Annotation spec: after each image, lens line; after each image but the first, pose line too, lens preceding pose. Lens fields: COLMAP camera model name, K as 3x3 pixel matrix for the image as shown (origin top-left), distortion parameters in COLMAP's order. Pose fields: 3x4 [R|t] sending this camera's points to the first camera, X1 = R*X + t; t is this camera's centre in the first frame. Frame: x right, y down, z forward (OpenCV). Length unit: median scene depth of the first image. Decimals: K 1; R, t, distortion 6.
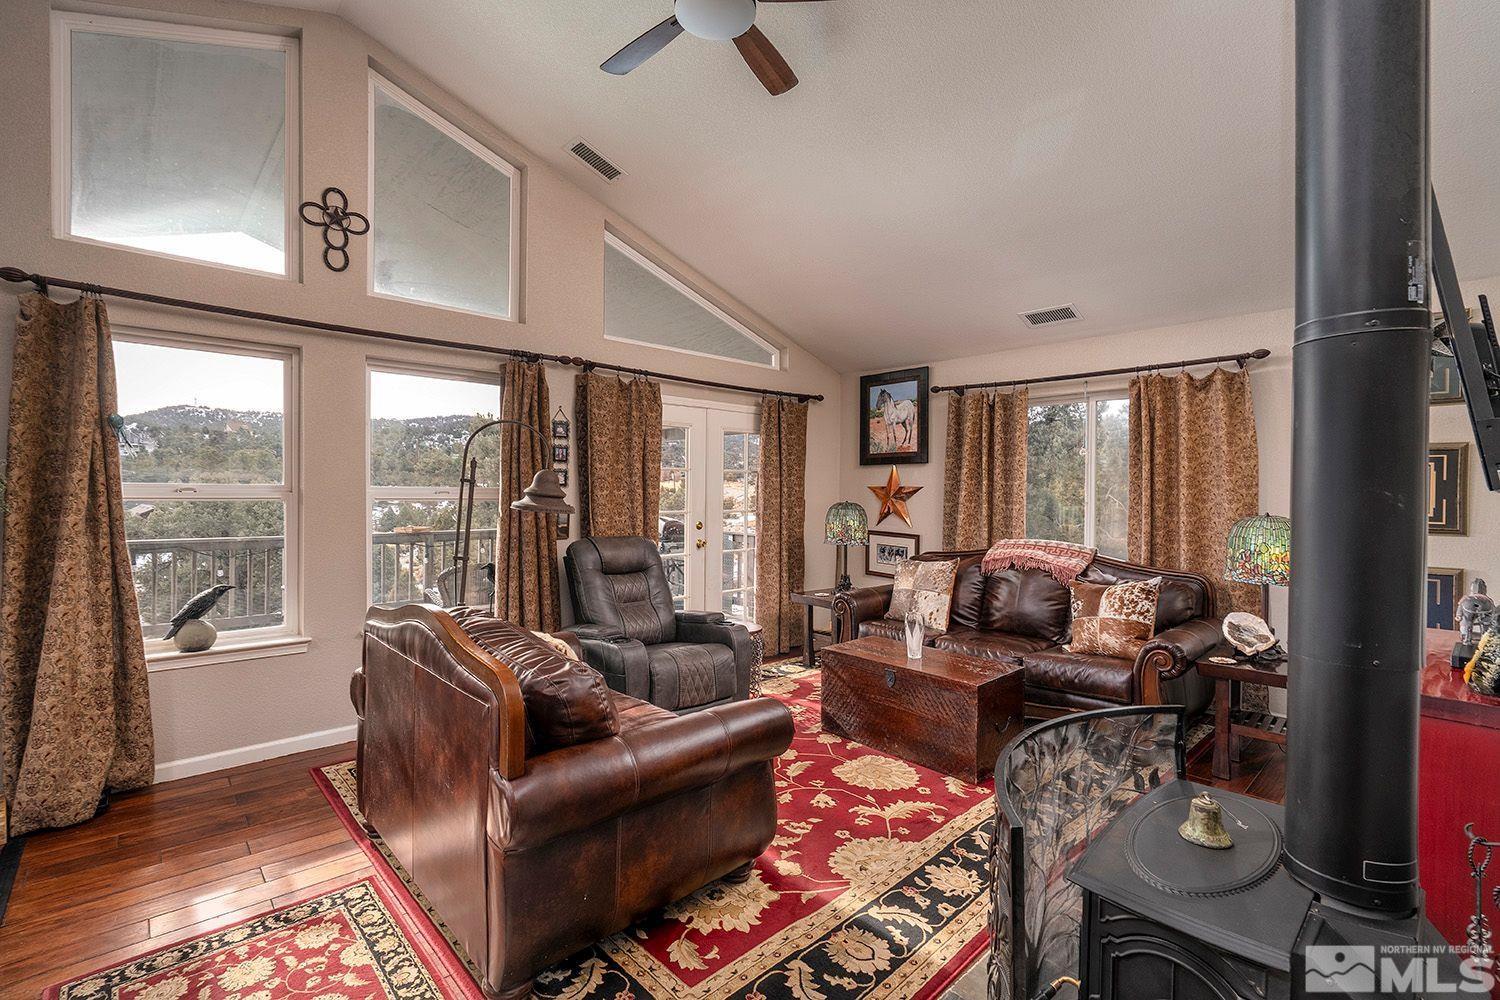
lens RADIAL K [[681.9, 0, 749.0], [0, 681.9, 488.4], [0, 0, 1]] dist [-0.003439, 0.000686]
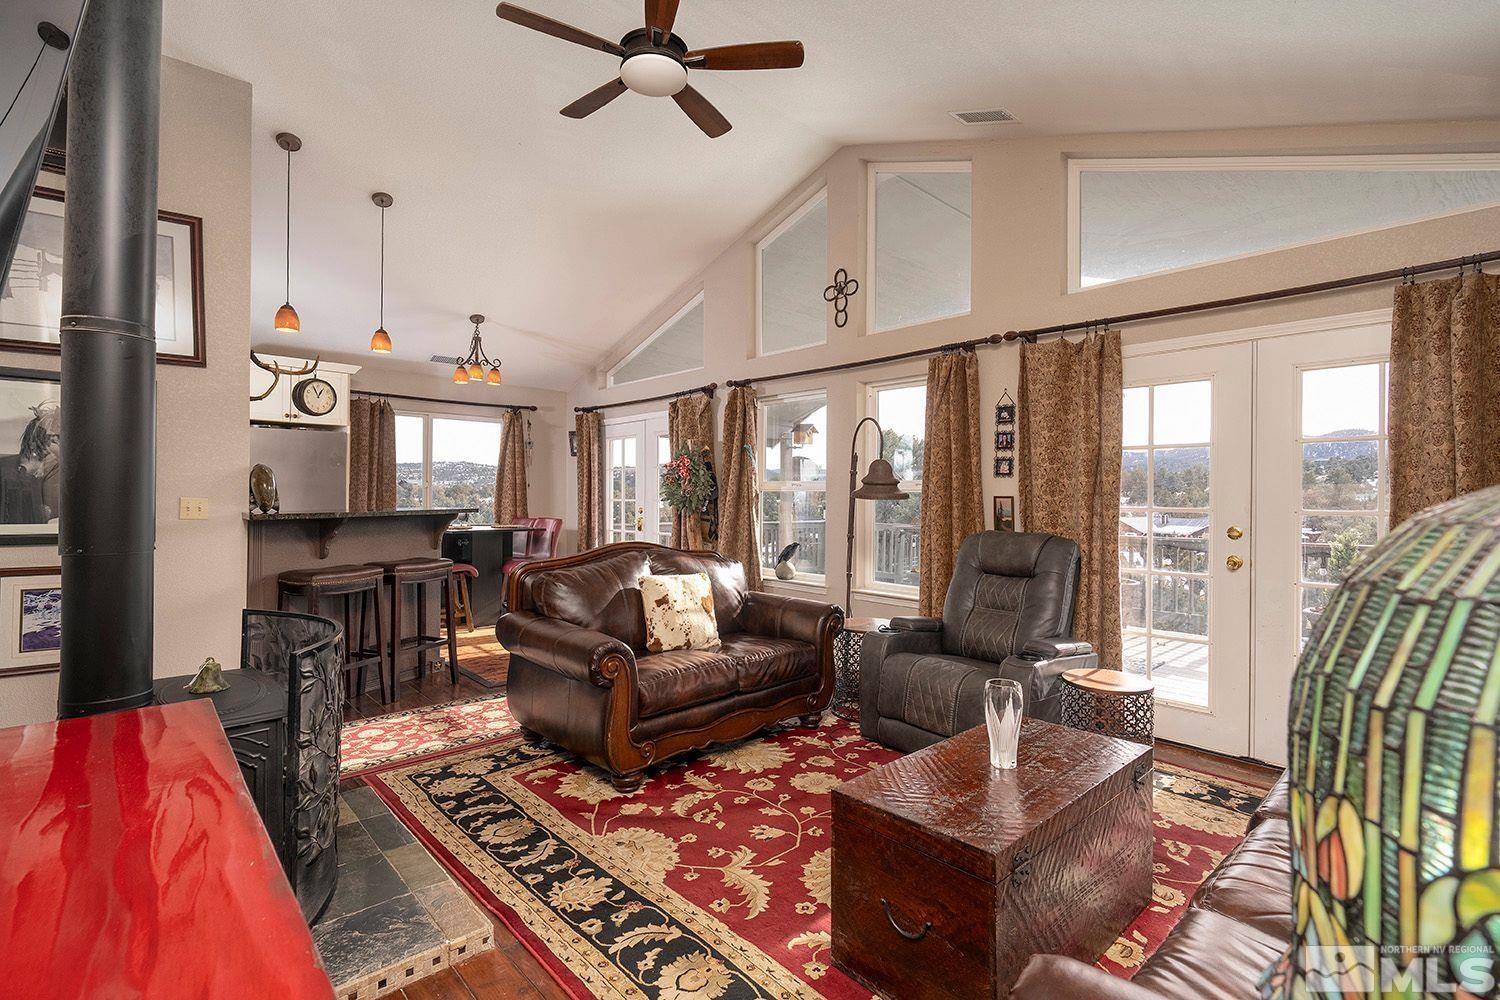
lens RADIAL K [[681.9, 0, 747.4], [0, 681.9, 494.1], [0, 0, 1]] dist [-0.003439, 0.000686]
pose [[-0.003442, -0.006523, -0.999973, 0.927432], [-0.001761, 0.999977, -0.006517, 0.040323], [0.999993, 0.001739, -0.003453, 0.942134]]
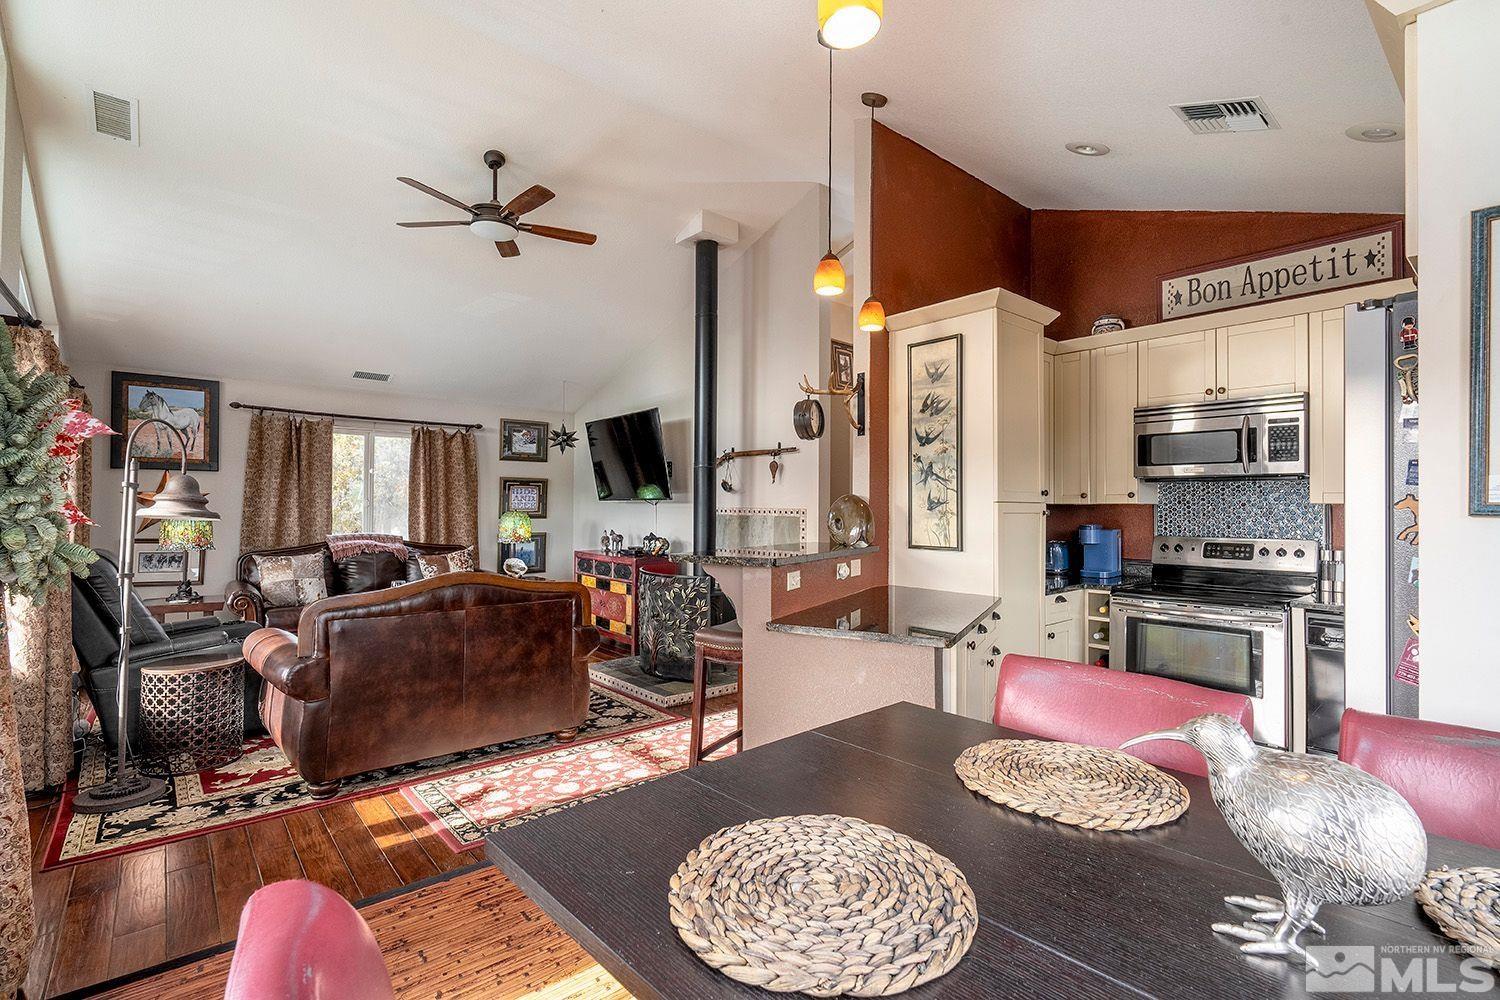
lens RADIAL K [[681.9, 0, 753.7], [0, 681.9, 502.7], [0, 0, 1]] dist [-0.003439, 0.000686]
pose [[0.039232, -0.003979, 0.999222, -1.426770], [-0.013959, 0.999892, 0.004530, -0.006329], [-0.999133, -0.014125, 0.039172, 0.199629]]
